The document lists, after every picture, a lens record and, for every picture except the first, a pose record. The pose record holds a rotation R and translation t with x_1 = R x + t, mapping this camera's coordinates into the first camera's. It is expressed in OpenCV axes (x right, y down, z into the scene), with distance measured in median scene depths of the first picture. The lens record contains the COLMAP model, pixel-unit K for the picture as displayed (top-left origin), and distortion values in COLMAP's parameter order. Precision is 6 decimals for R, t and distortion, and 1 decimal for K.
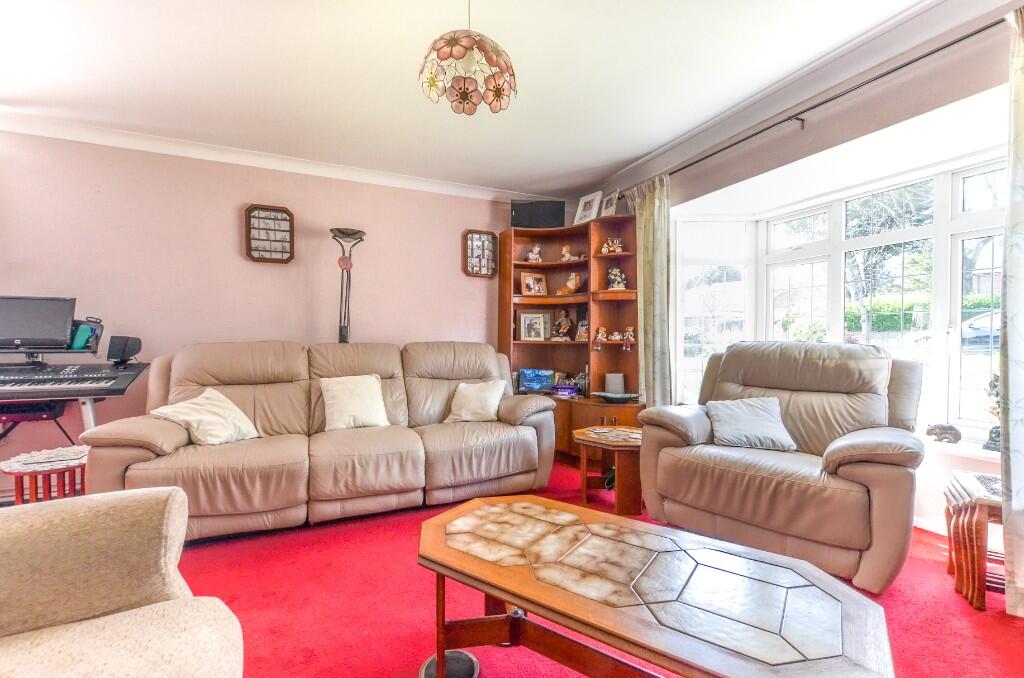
lens RADIAL K [[449.4, 0, 529.7], [0, 449.4, 341.1], [0, 0, 1]] dist [0.001763, 0.000015]
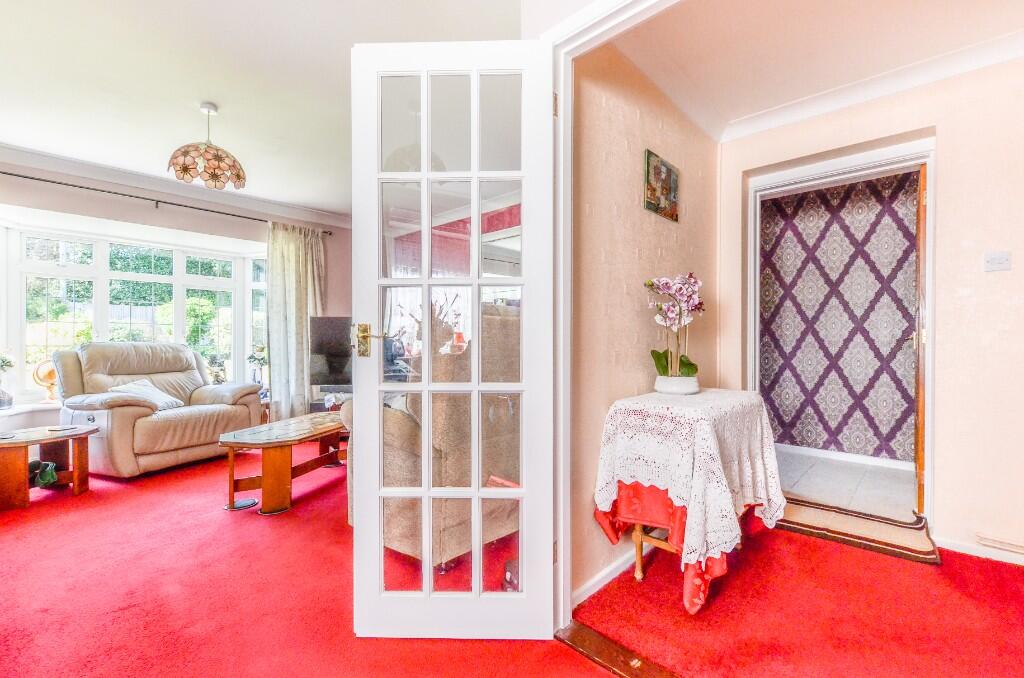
lens RADIAL K [[436.9, 0, 521.1], [0, 436.9, 344.6], [0, 0, 1]] dist [0.001513, 0.000093]
pose [[-0.390209, -0.010853, 0.920662, -0.954295], [0.000030, 0.999930, 0.011800, -0.004696], [-0.920726, 0.004632, -0.390182, 0.302986]]
